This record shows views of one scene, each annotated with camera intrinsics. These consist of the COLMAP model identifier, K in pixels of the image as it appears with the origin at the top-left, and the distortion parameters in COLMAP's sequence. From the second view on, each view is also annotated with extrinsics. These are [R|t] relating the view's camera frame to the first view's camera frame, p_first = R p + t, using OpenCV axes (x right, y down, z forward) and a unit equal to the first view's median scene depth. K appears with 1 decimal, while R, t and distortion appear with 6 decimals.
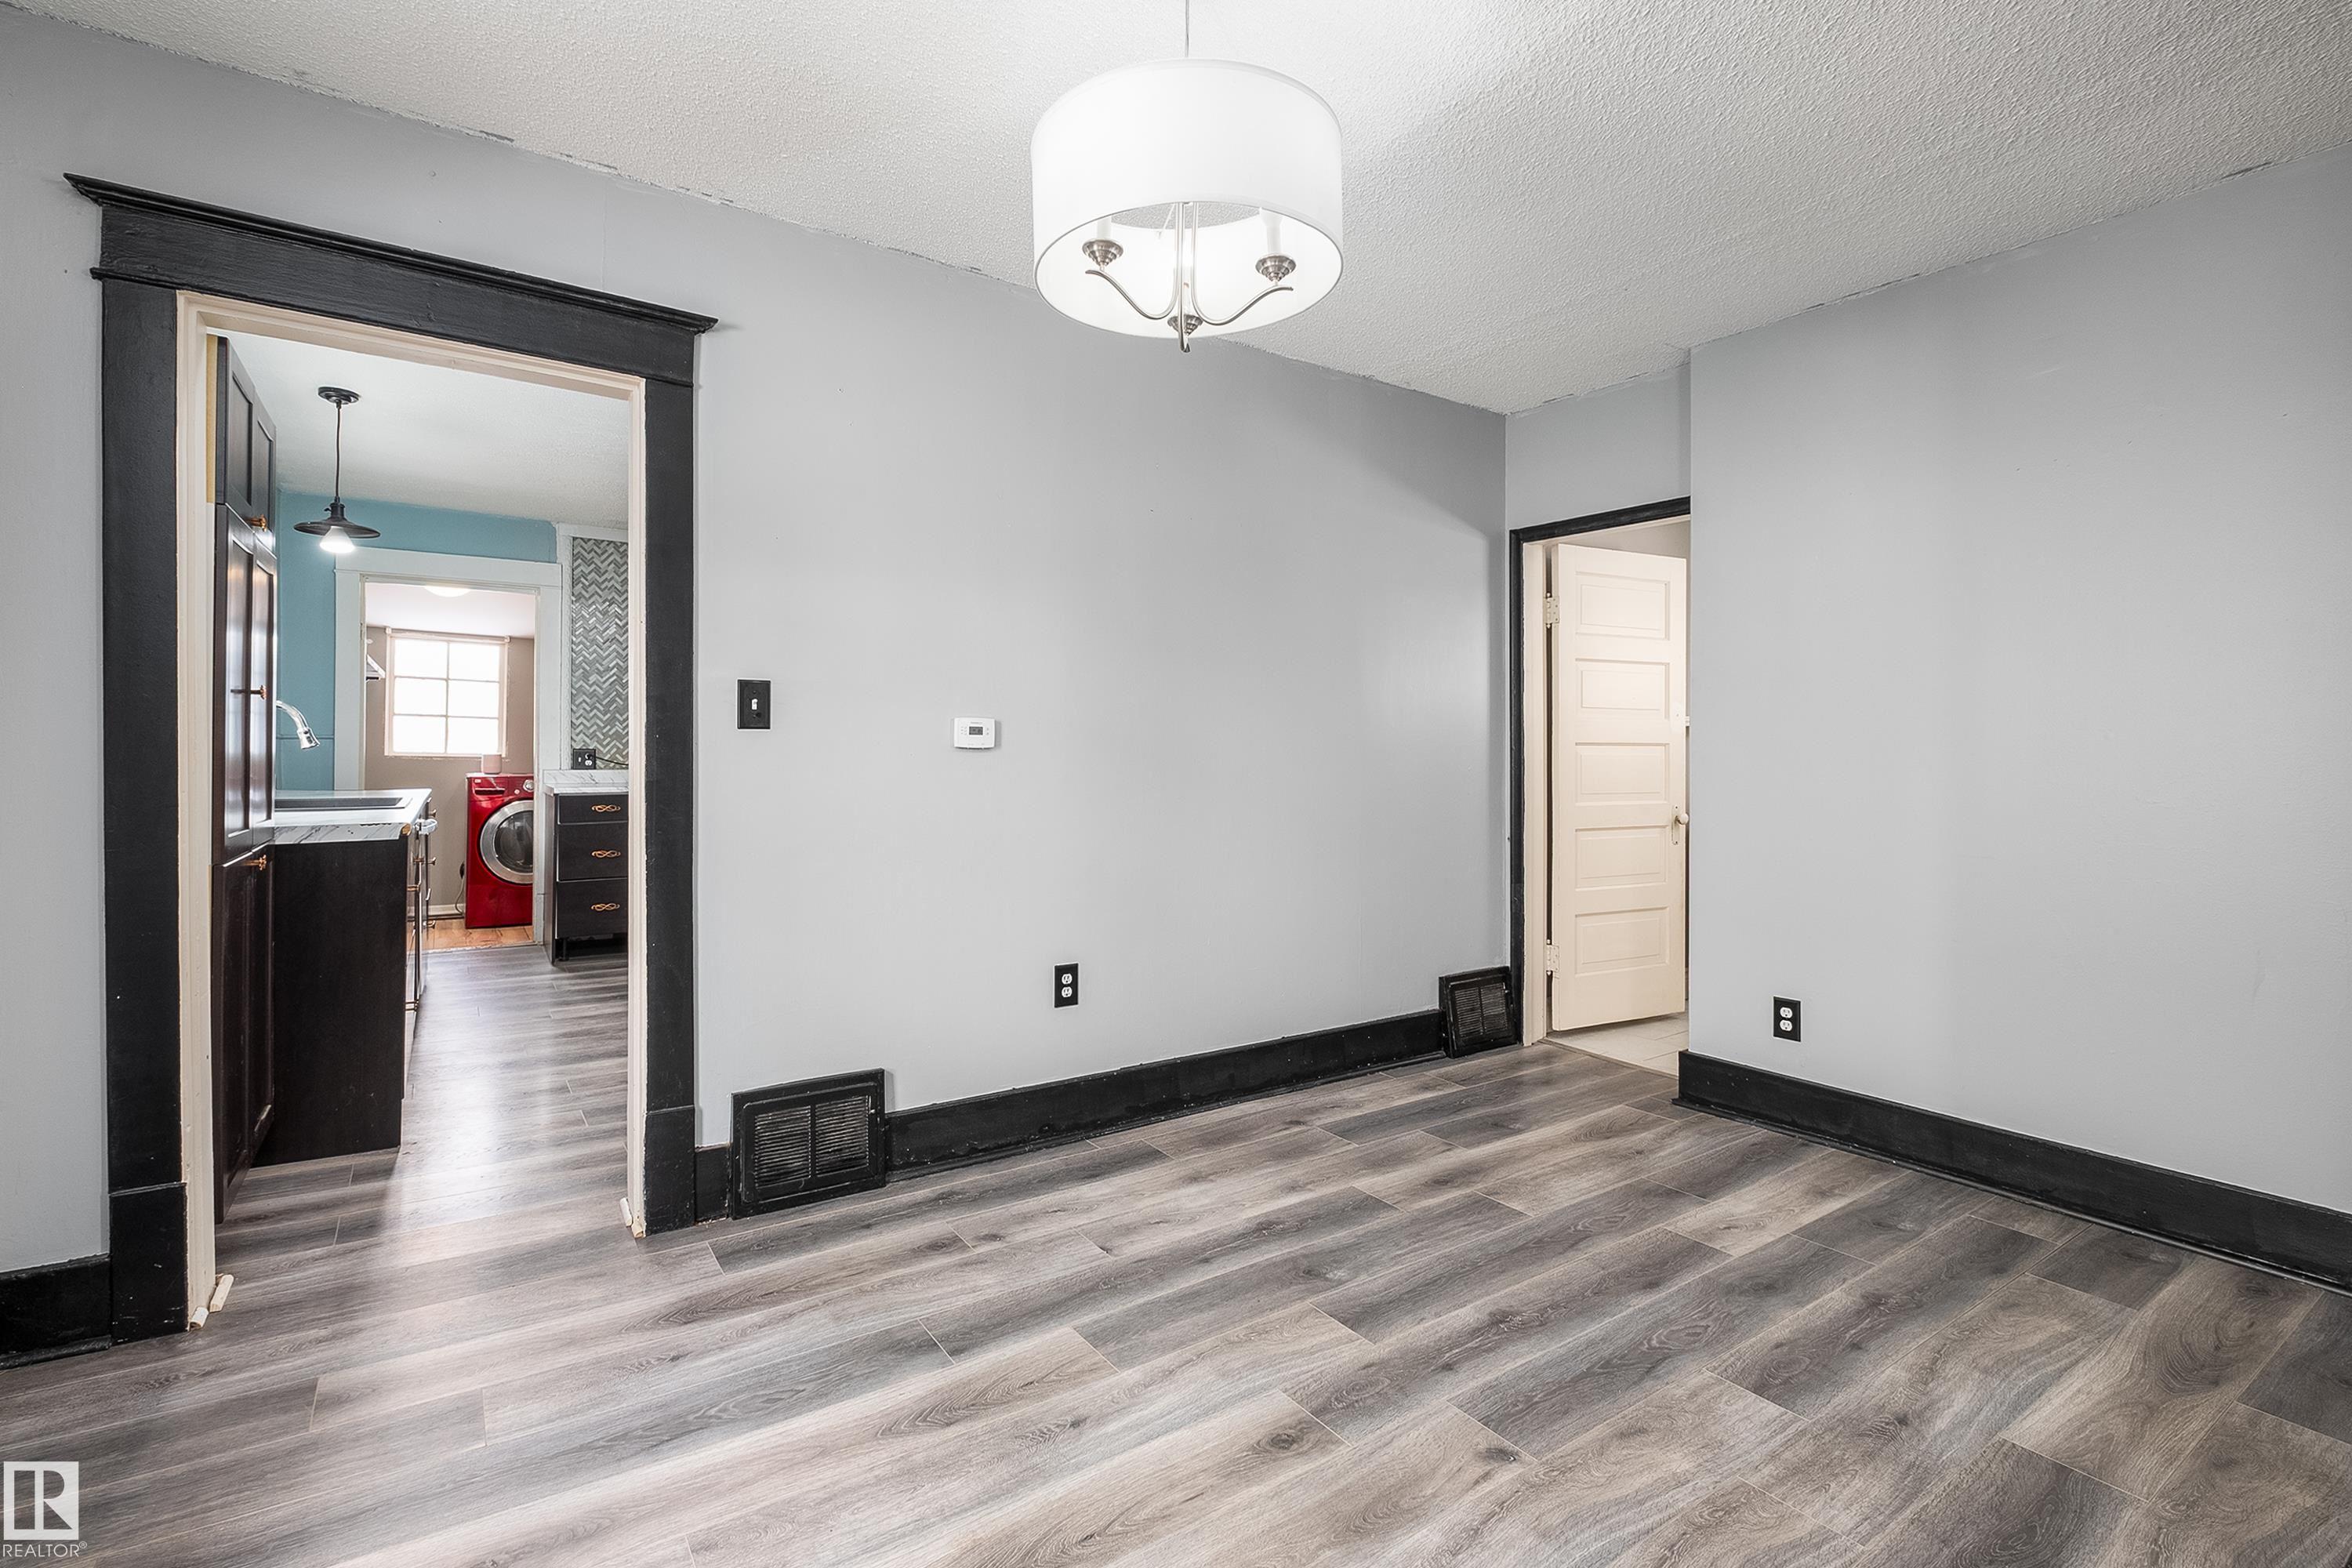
lens RADIAL K [[1073.3, 0, 1166.9], [0, 1073.3, 752.0], [0, 0, 1]] dist [-0.000450, -0.001058]
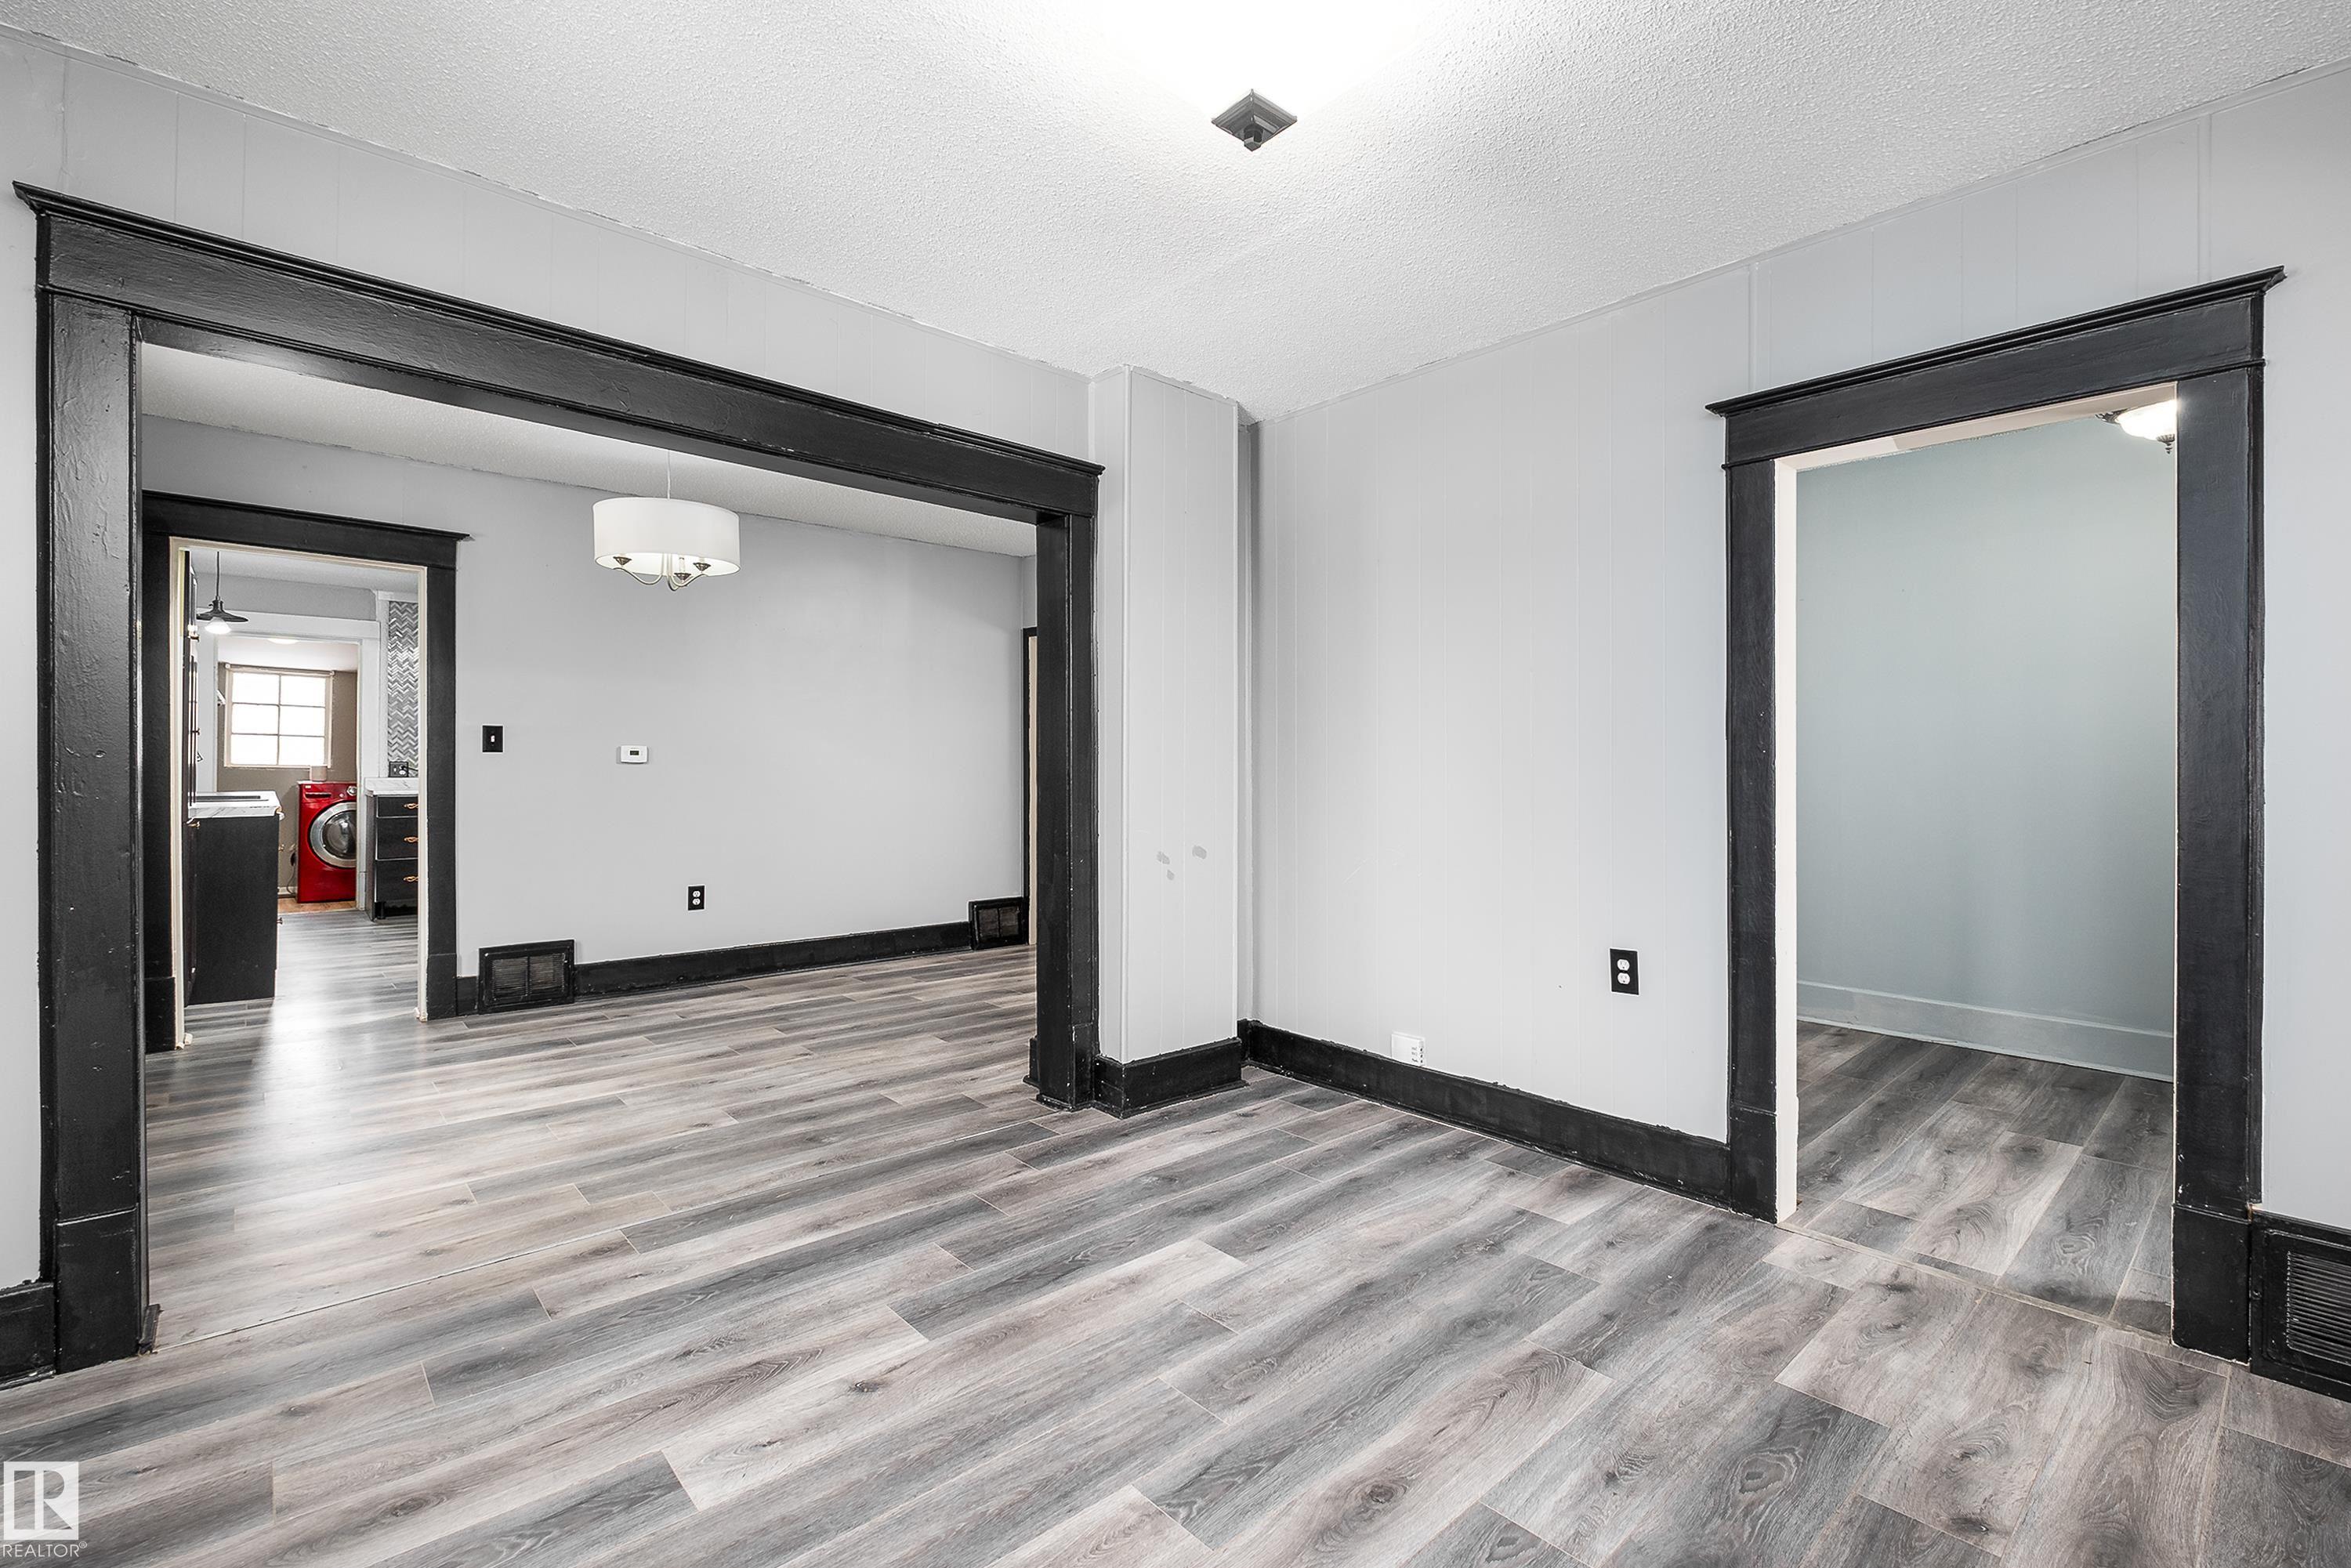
lens RADIAL K [[1035.9, 0, 1186.3], [0, 1035.9, 763.5], [0, 0, 1]] dist [0.004167, -0.006660]
pose [[0.989322, 0.000148, 0.145745, 0.229871], [-0.000109, 1.000000, -0.000277, -0.000693], [-0.145745, 0.000258, 0.989322, -0.402404]]
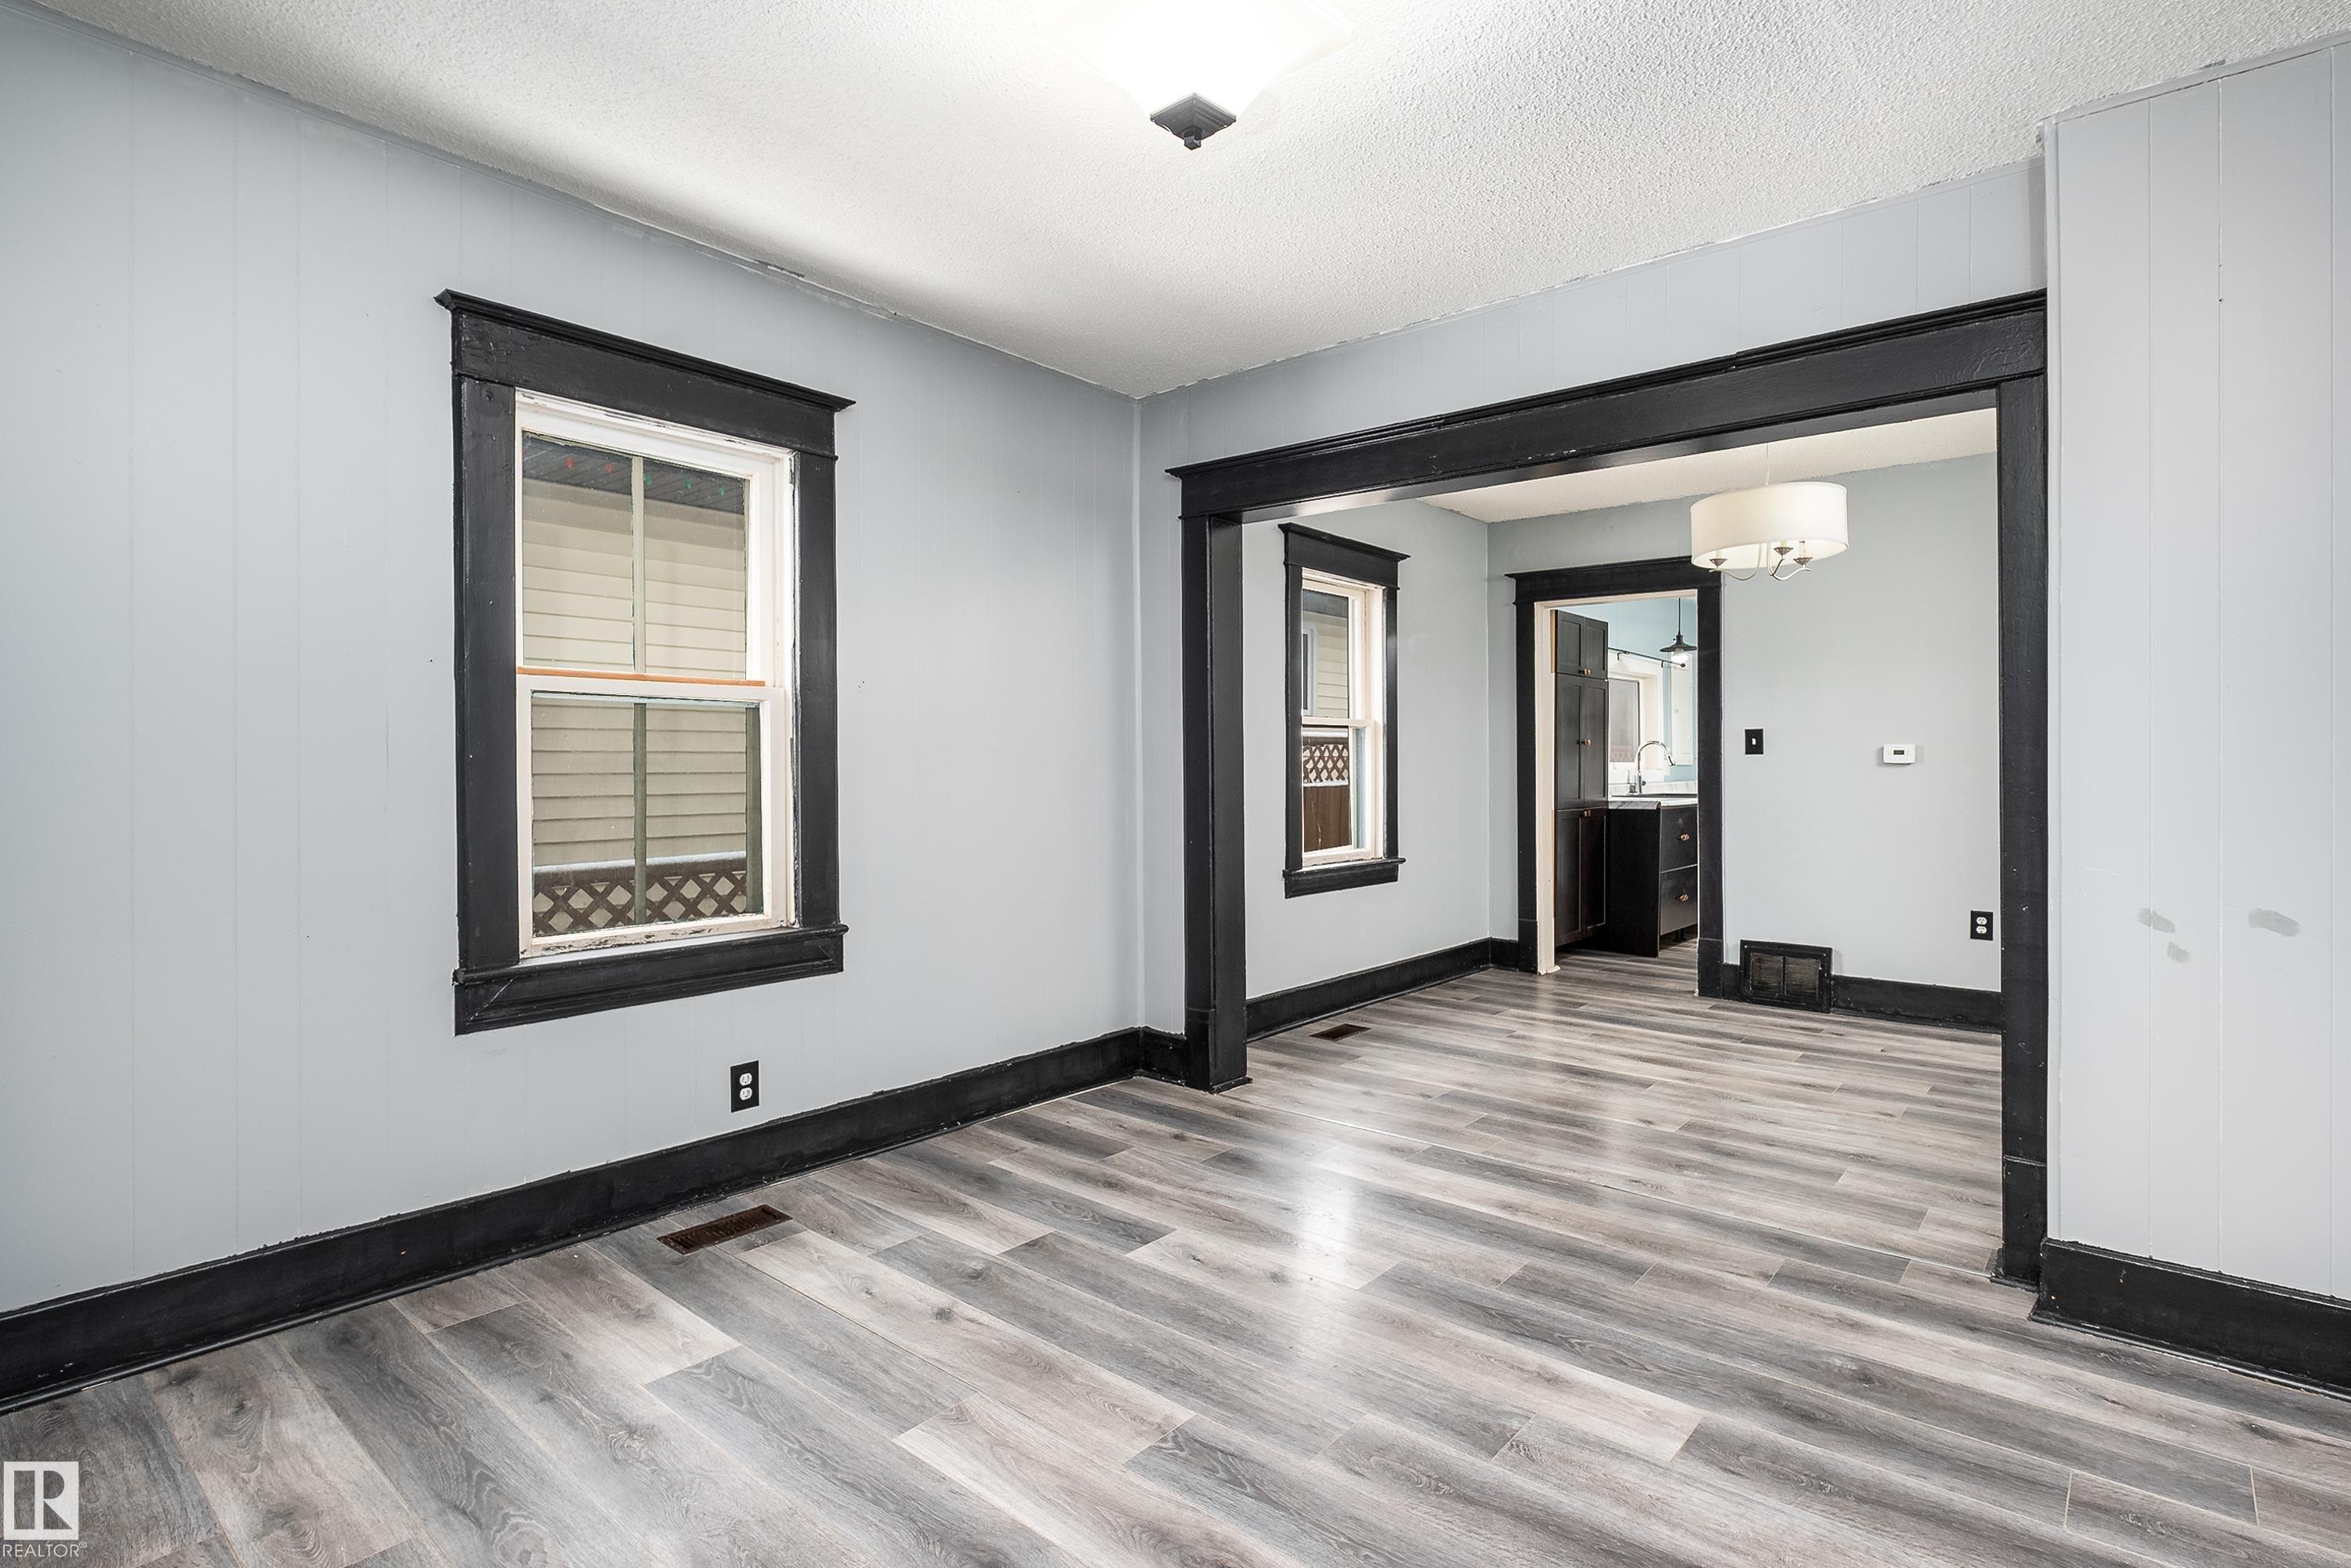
lens RADIAL K [[1115.5, 0, 1177.5], [0, 1115.5, 771.1], [0, 0, 1]] dist [-0.001940, -0.000962]
pose [[0.292646, -0.000698, -0.956221, 0.526974], [0.002390, 0.999997, 0.000001, 0.002686], [0.956218, -0.002286, 0.292647, -0.247766]]
